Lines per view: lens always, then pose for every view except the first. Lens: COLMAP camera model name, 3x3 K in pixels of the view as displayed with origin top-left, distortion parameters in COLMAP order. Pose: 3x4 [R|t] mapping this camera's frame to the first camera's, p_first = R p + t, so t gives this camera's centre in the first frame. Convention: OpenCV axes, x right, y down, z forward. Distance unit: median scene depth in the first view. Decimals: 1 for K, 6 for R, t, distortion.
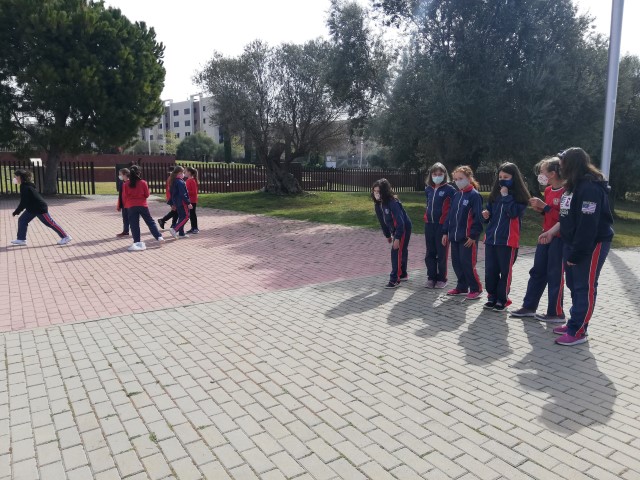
lens RADIAL K [[499.6, 0, 320.0], [0, 499.6, 240.0], [0, 0, 1]] dist [0.052397, -0.082232]
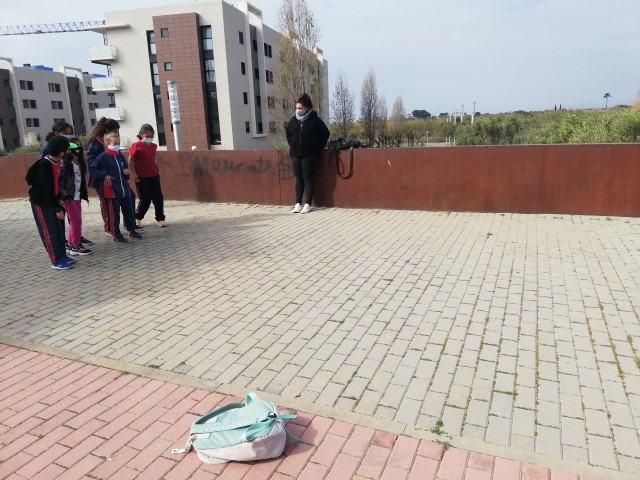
lens RADIAL K [[496.8, 0, 320.0], [0, 496.8, 240.0], [0, 0, 1]] dist [0.055113, -0.079738]
pose [[-0.564249, -0.171108, 0.807679, -0.726675], [0.155812, 0.938638, 0.307703, -0.138057], [-0.810769, 0.299467, -0.502965, 0.966328]]
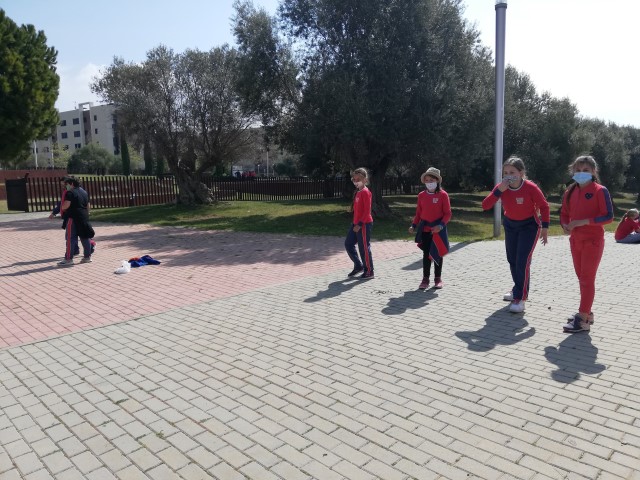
lens RADIAL K [[495.7, 0, 328.4], [0, 495.7, 260.7], [0, 0, 1]] dist [0.036552, -0.053449]
pose [[0.977915, -0.064620, 0.198763, -0.074664], [0.059581, 0.997735, 0.031234, 0.007625], [-0.200332, -0.018702, 0.979550, -0.036946]]
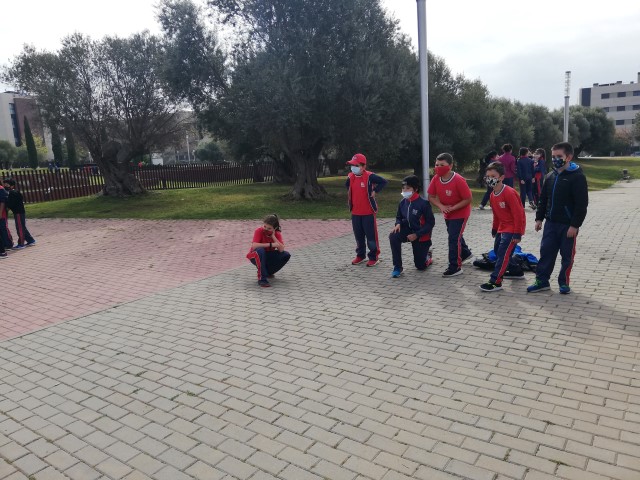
lens RADIAL K [[494.5, 0, 329.6], [0, 494.5, 248.7], [0, 0, 1]] dist [0.067605, -0.095086]
pose [[0.930660, -0.130752, 0.341724, -0.170253], [0.119009, 0.991357, 0.055206, 0.007567], [-0.345989, -0.010709, 0.938178, -0.108255]]
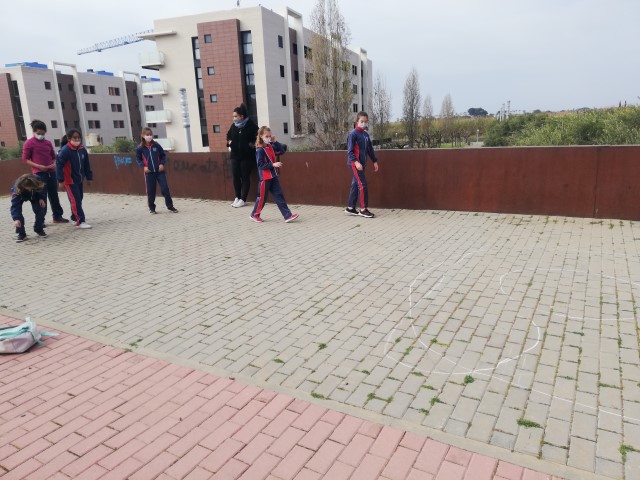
lens RADIAL K [[496.8, 0, 320.0], [0, 496.8, 240.0], [0, 0, 1]] dist [0.055113, -0.079738]
pose [[-0.471662, -0.181283, 0.862943, -1.083109], [0.171174, 0.941198, 0.291282, -0.113332], [-0.865005, 0.285100, -0.412897, 0.756597]]
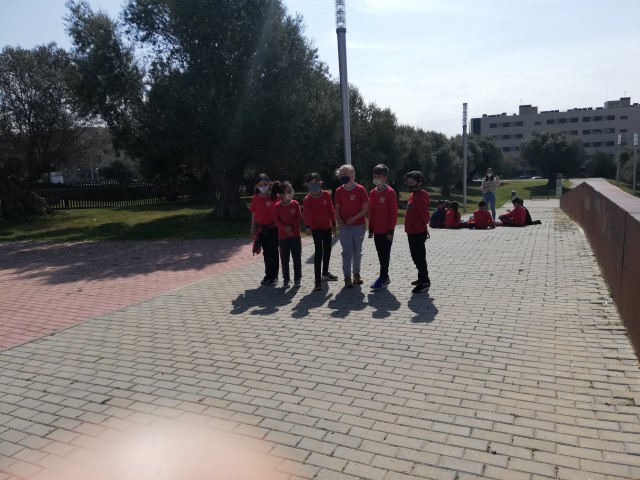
lens RADIAL K [[485.9, 0, 332.4], [0, 485.9, 250.2], [0, 0, 1]] dist [0.064231, -0.071049]
pose [[0.848823, -0.134090, 0.511390, -0.240930], [0.129926, 0.990544, 0.044072, -0.001006], [-0.512464, 0.029034, 0.858218, -0.093978]]
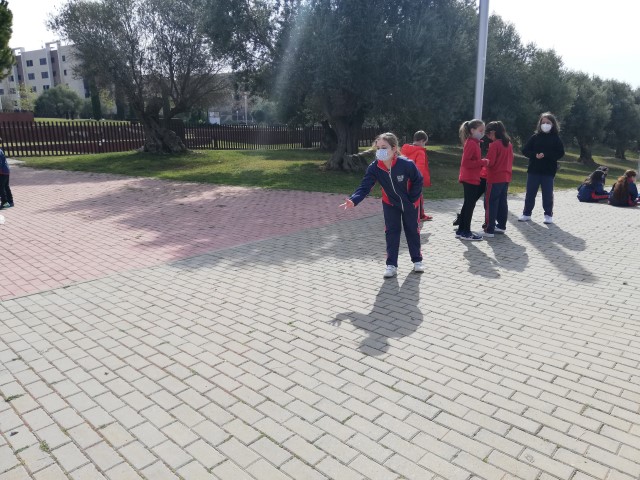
lens RADIAL K [[495.4, 0, 331.8], [0, 495.4, 240.2], [0, 0, 1]] dist [0.051192, -0.077049]
pose [[0.969247, -0.067925, 0.236530, -0.012203], [0.046932, 0.994533, 0.093287, -0.010225], [-0.241573, -0.079317, 0.967136, 0.029834]]
